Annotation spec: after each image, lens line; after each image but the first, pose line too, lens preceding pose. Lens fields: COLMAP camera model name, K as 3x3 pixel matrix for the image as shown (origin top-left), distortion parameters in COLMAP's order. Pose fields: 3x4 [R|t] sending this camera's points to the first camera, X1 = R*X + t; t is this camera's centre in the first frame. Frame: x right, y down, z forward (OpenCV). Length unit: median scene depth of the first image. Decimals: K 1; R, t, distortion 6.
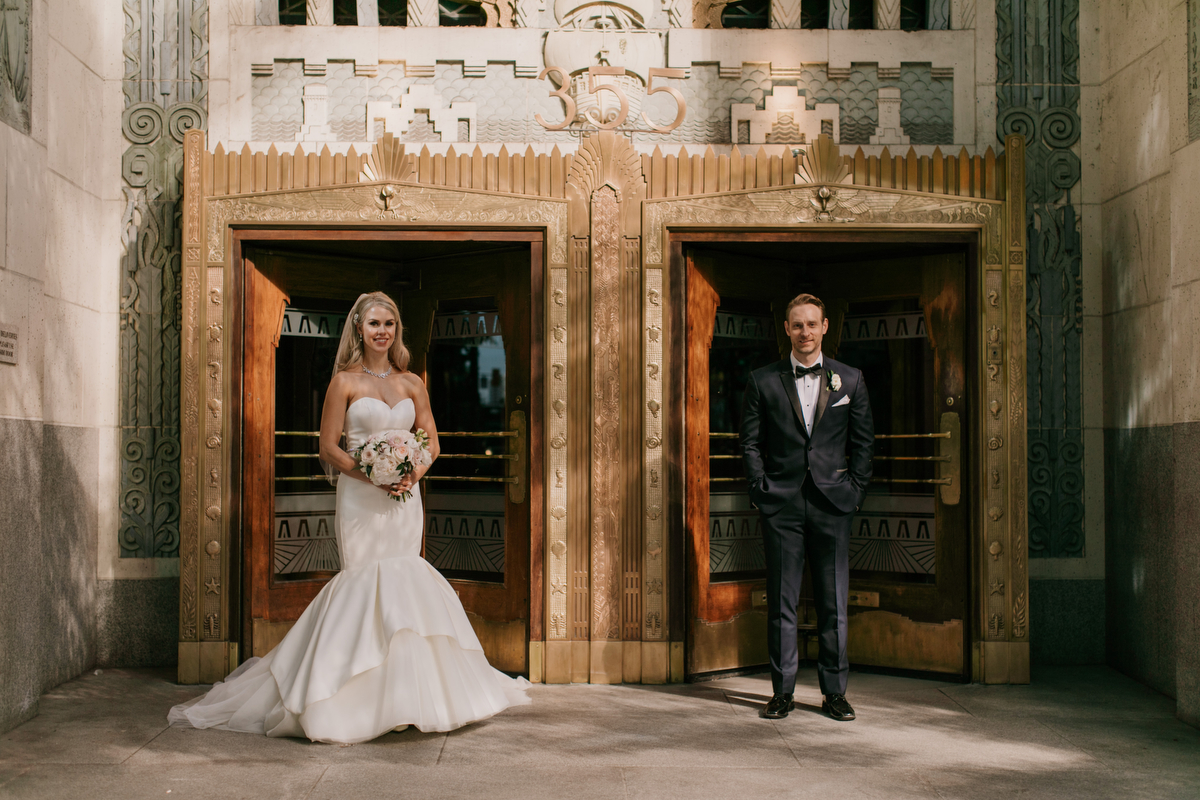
lens RADIAL K [[1756.2, 0, 602.9], [0, 1756.2, 395.0], [0, 0, 1]] dist [0.020448, 0.000000]
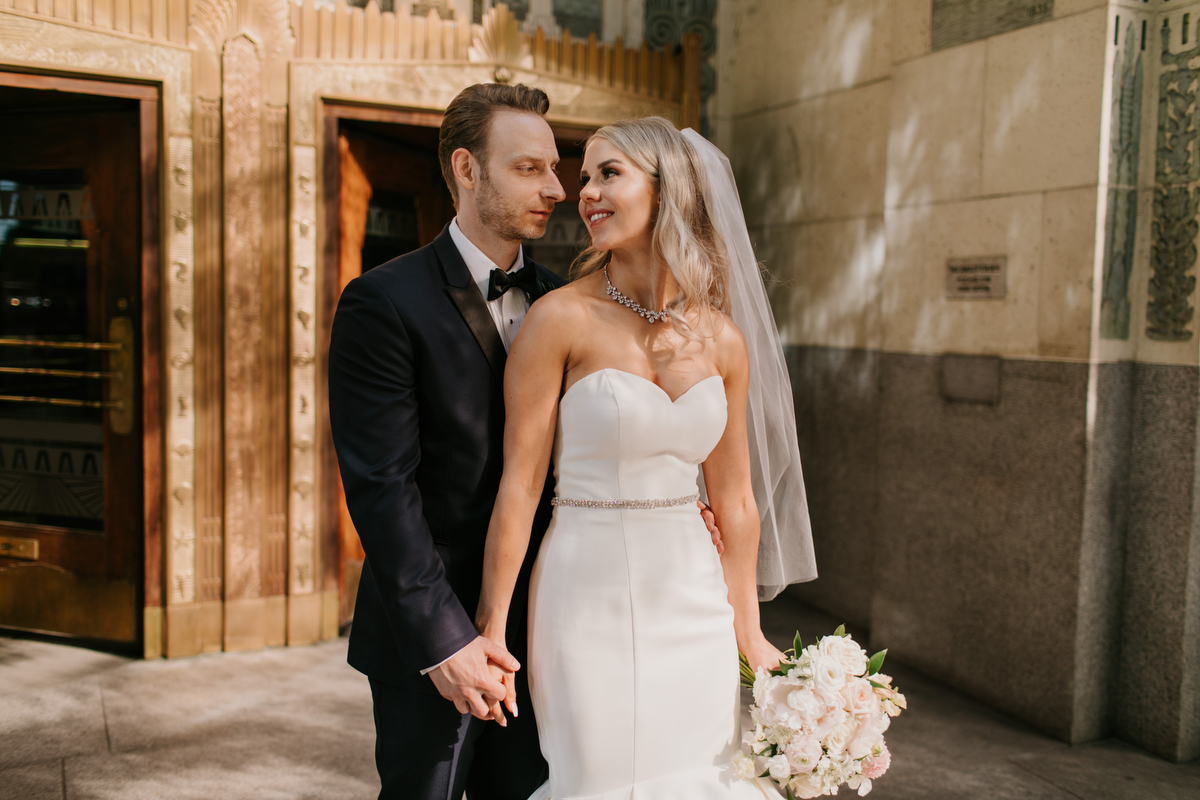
lens RADIAL K [[1139.0, 0, 592.9], [0, 1139.0, 394.9], [0, 0, 1]] dist [0.006435, 0.000000]
pose [[0.905344, -0.013342, 0.424469, -0.075423], [-0.035680, 0.993583, 0.107330, -0.019377], [-0.423177, -0.112316, 0.899059, 0.453875]]
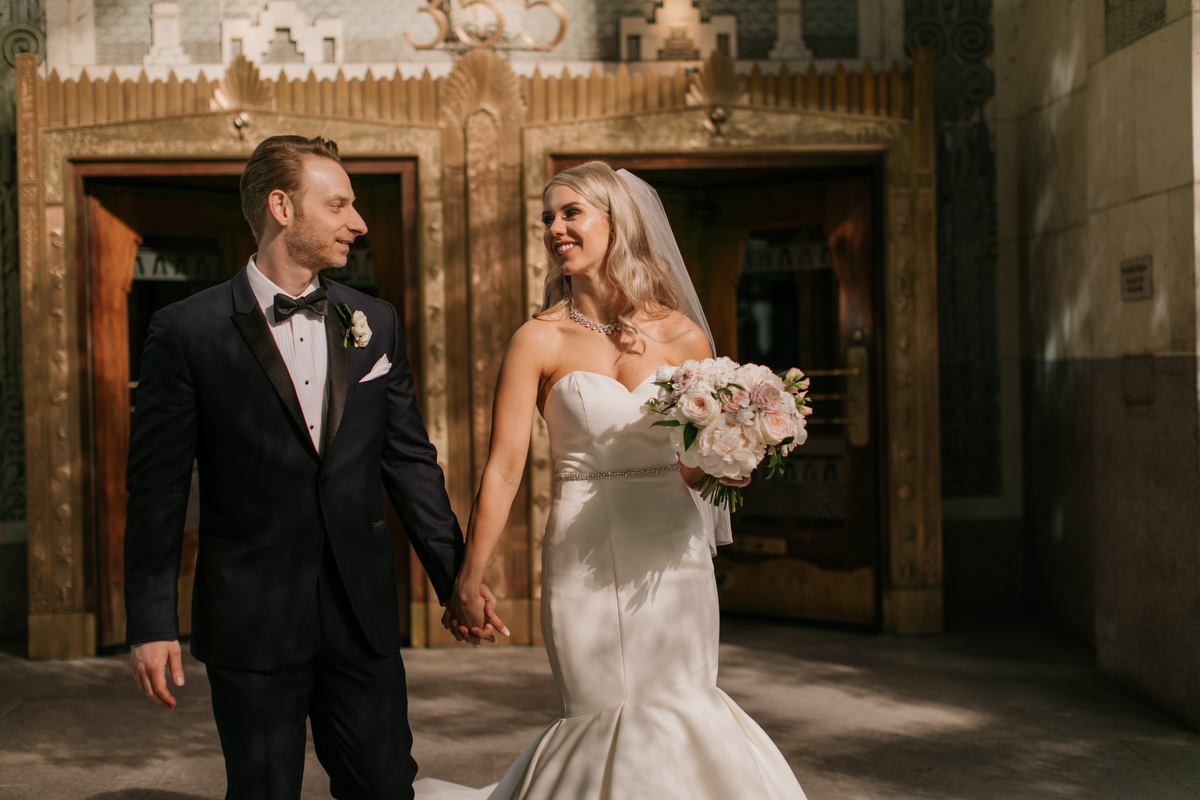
lens RADIAL K [[1756.2, 0, 604.9], [0, 1756.2, 406.1], [0, 0, 1]] dist [0.020448, 0.000000]
pose [[0.999074, -0.021965, 0.037005, 0.028501], [0.019844, 0.998192, 0.056730, -0.015222], [-0.038184, -0.055943, 0.997704, 0.070698]]
